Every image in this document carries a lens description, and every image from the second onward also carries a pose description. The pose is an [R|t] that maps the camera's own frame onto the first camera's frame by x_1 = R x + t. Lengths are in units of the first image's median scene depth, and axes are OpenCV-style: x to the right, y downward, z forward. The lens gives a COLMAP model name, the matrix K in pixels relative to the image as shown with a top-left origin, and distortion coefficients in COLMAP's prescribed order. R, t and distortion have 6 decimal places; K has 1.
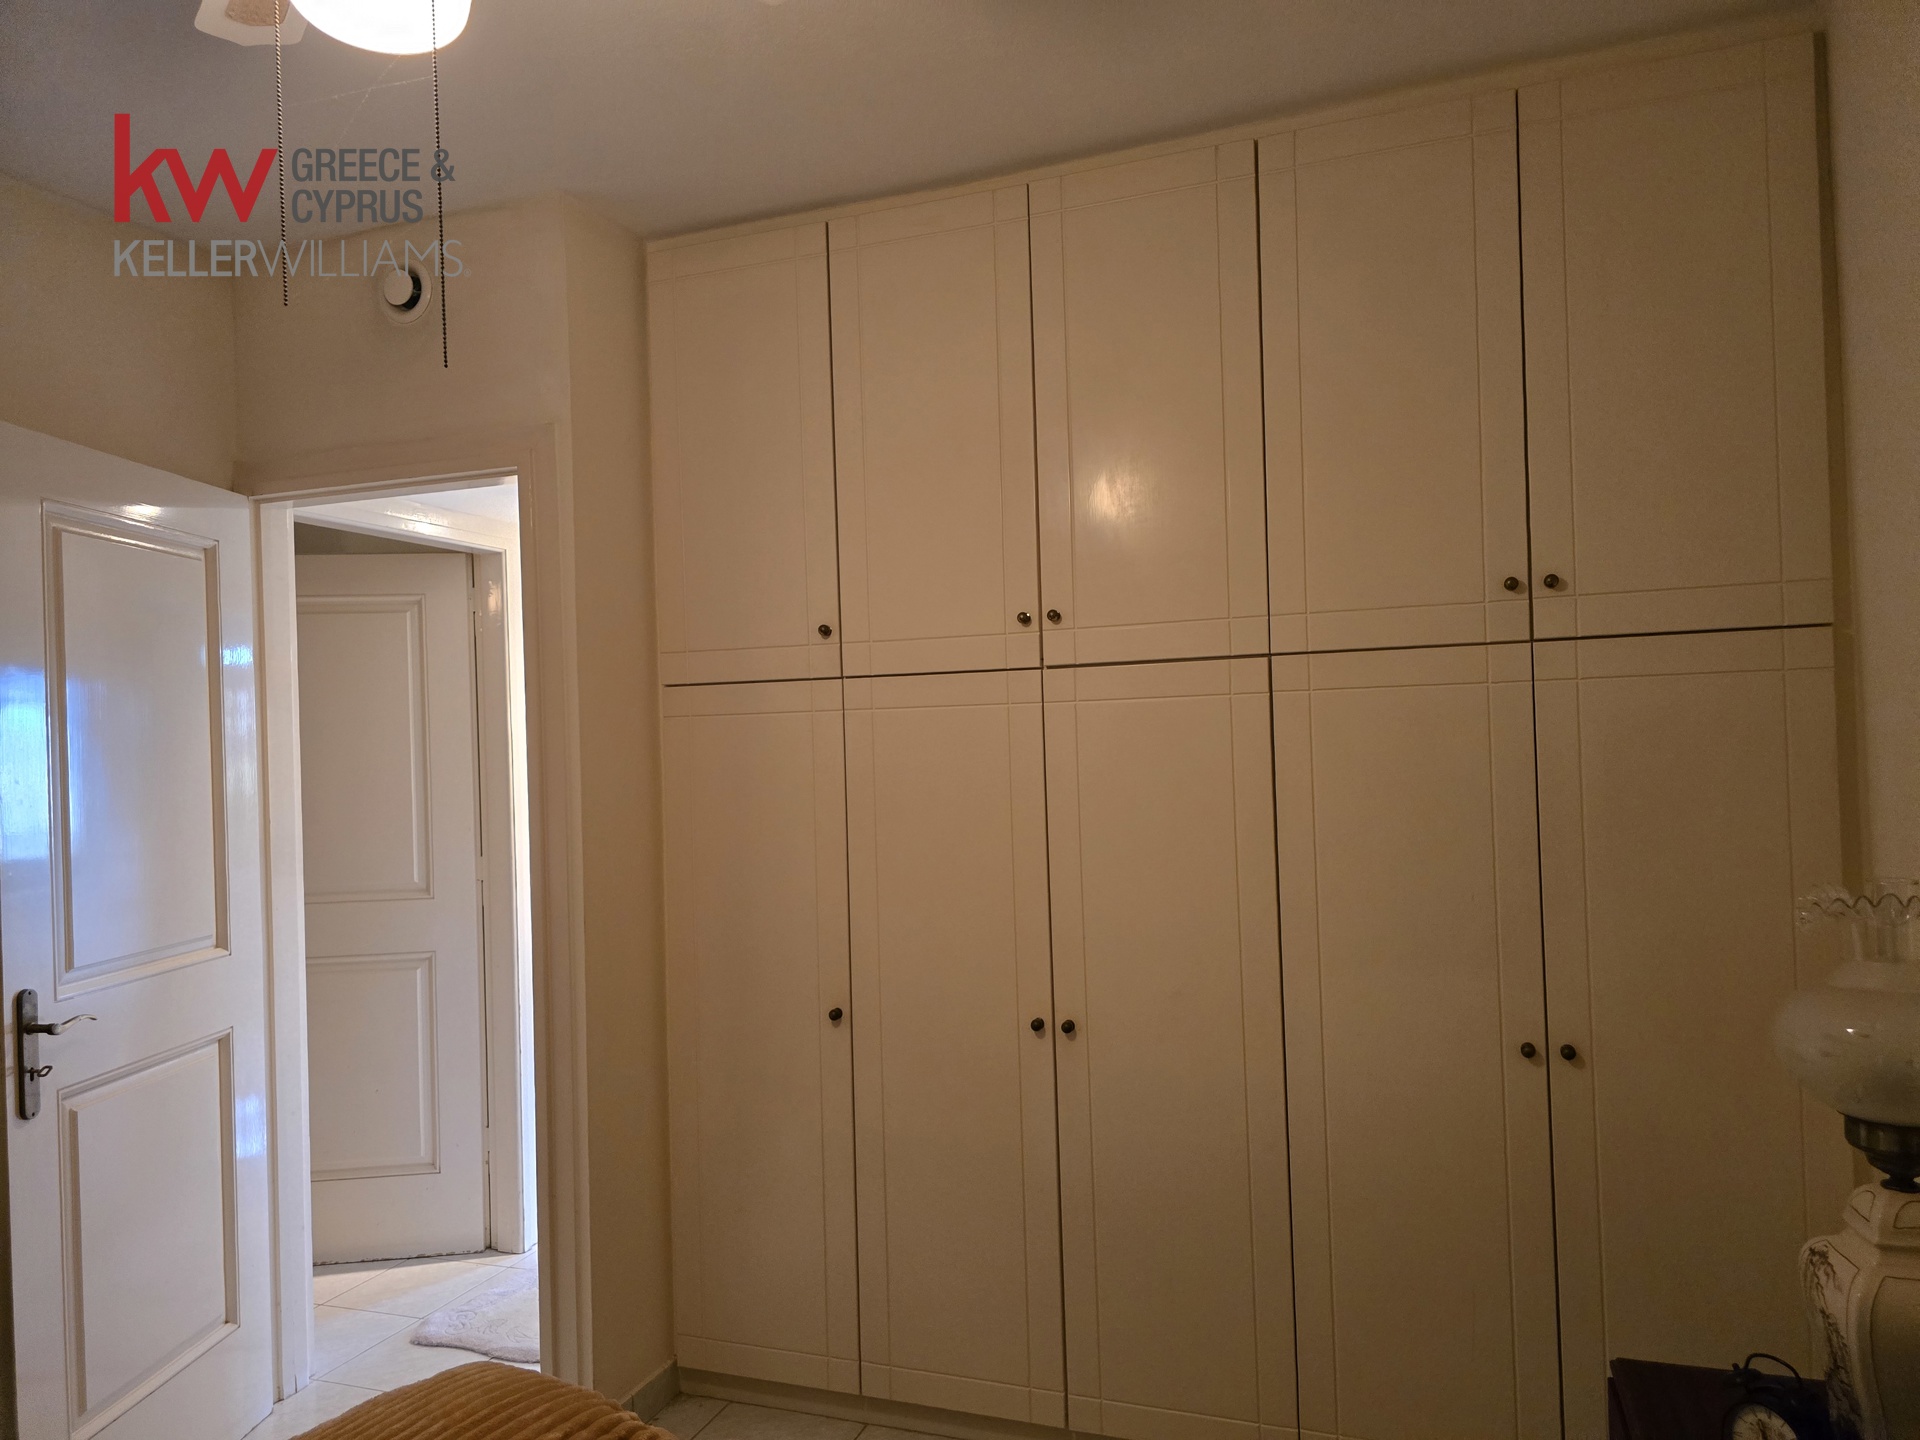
lens RADIAL K [[1284.1, 0, 921.1], [0, 1284.1, 700.3], [0, 0, 1]] dist [0.068047, -0.056188]
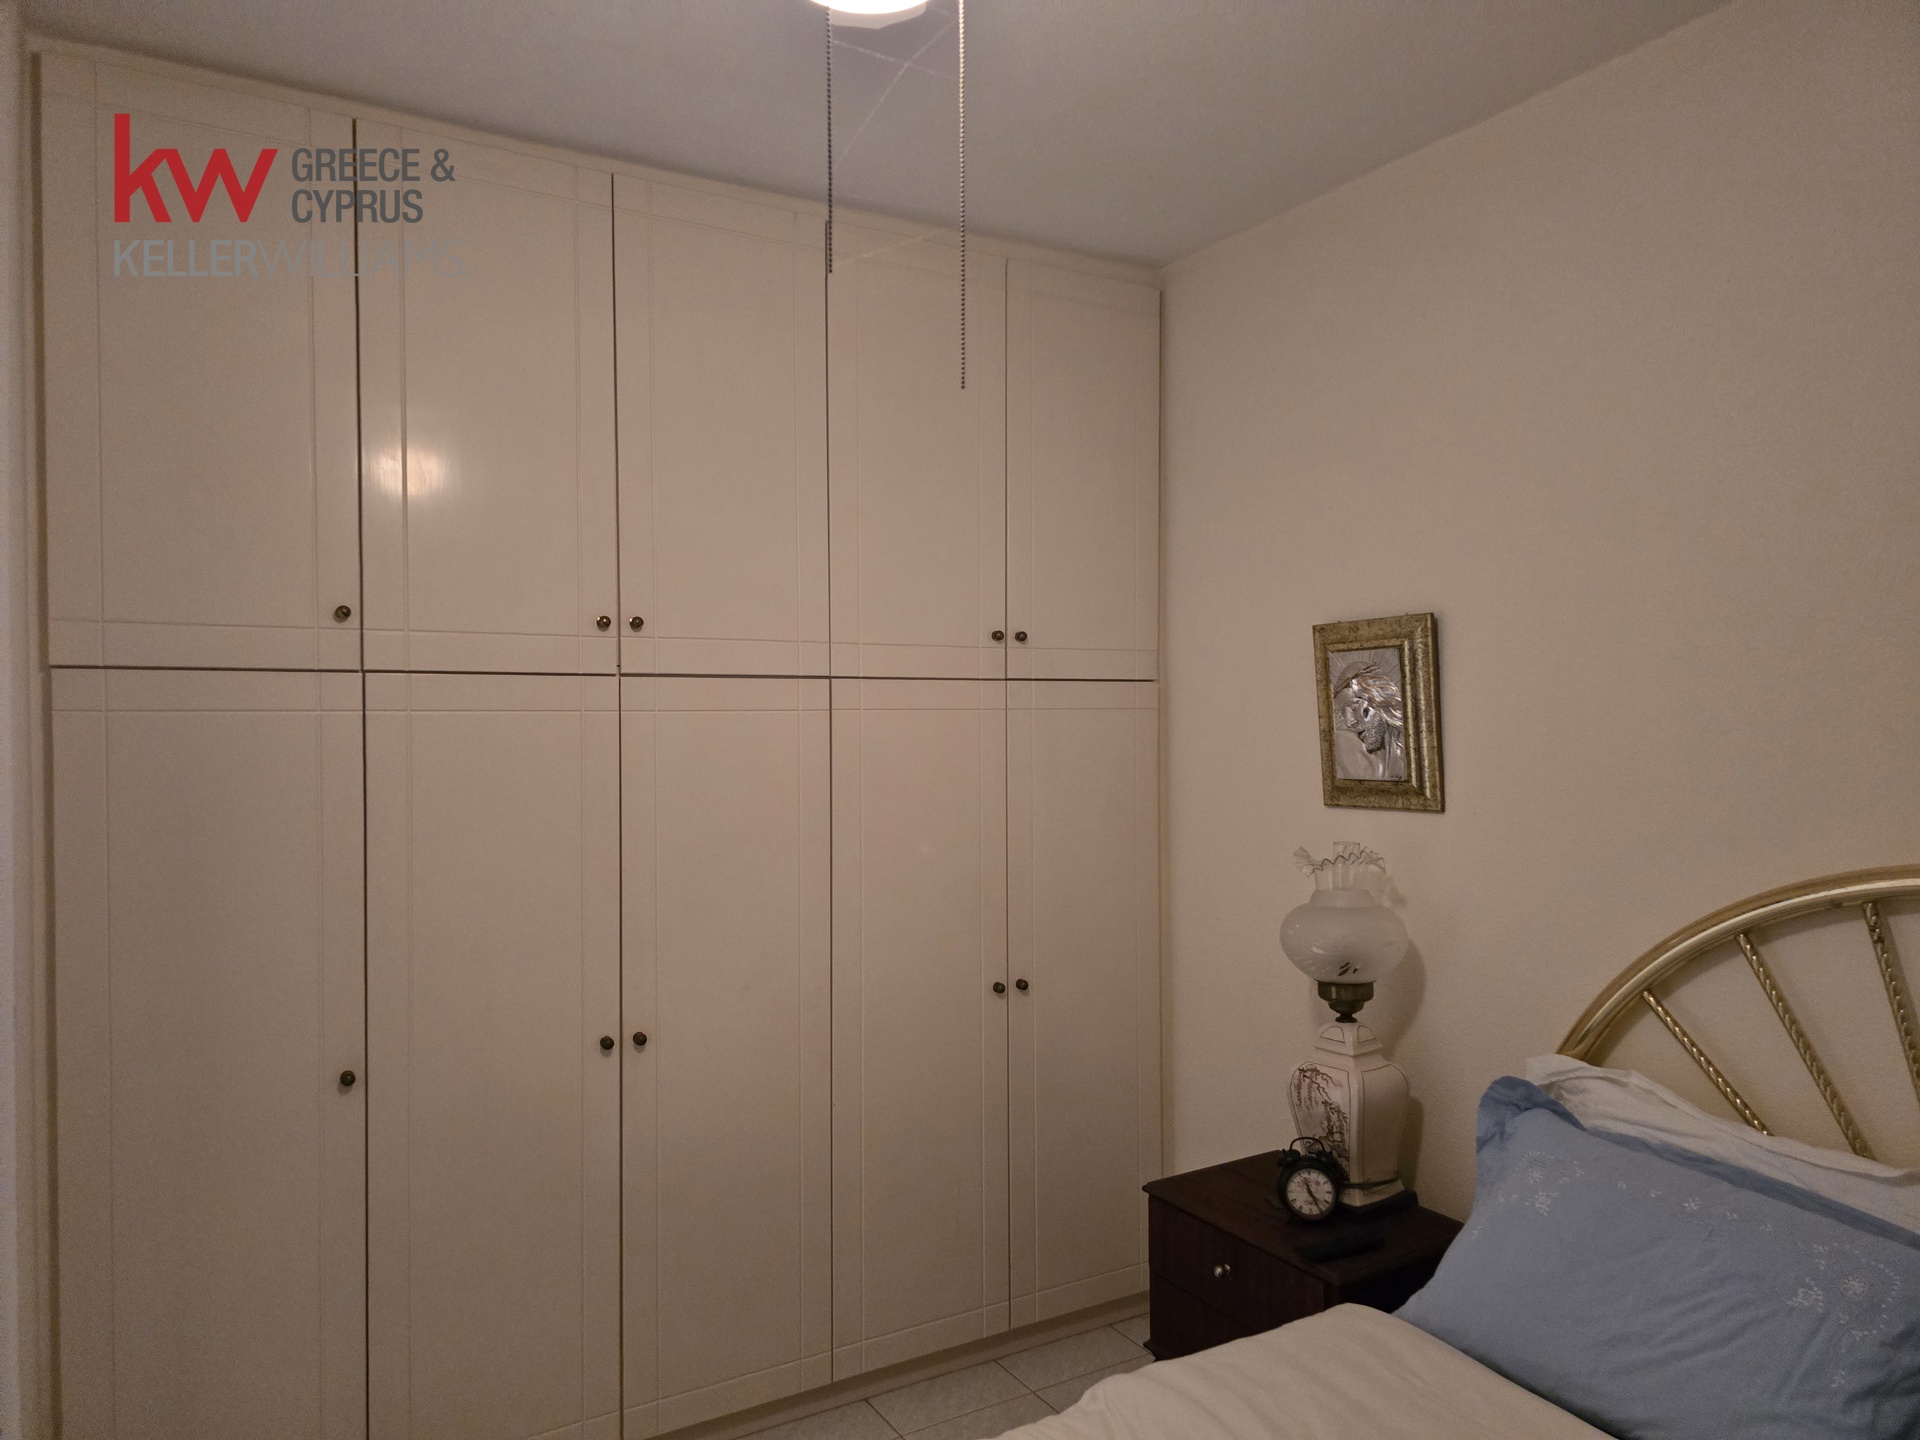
lens RADIAL K [[1284.1, 0, 942.8], [0, 1284.1, 721.4], [0, 0, 1]] dist [0.068047, -0.056188]
pose [[0.643039, 0.036178, 0.764978, -0.568307], [-0.031715, 0.999285, -0.020598, 0.025511], [-0.765176, -0.011016, 0.643727, 0.212568]]
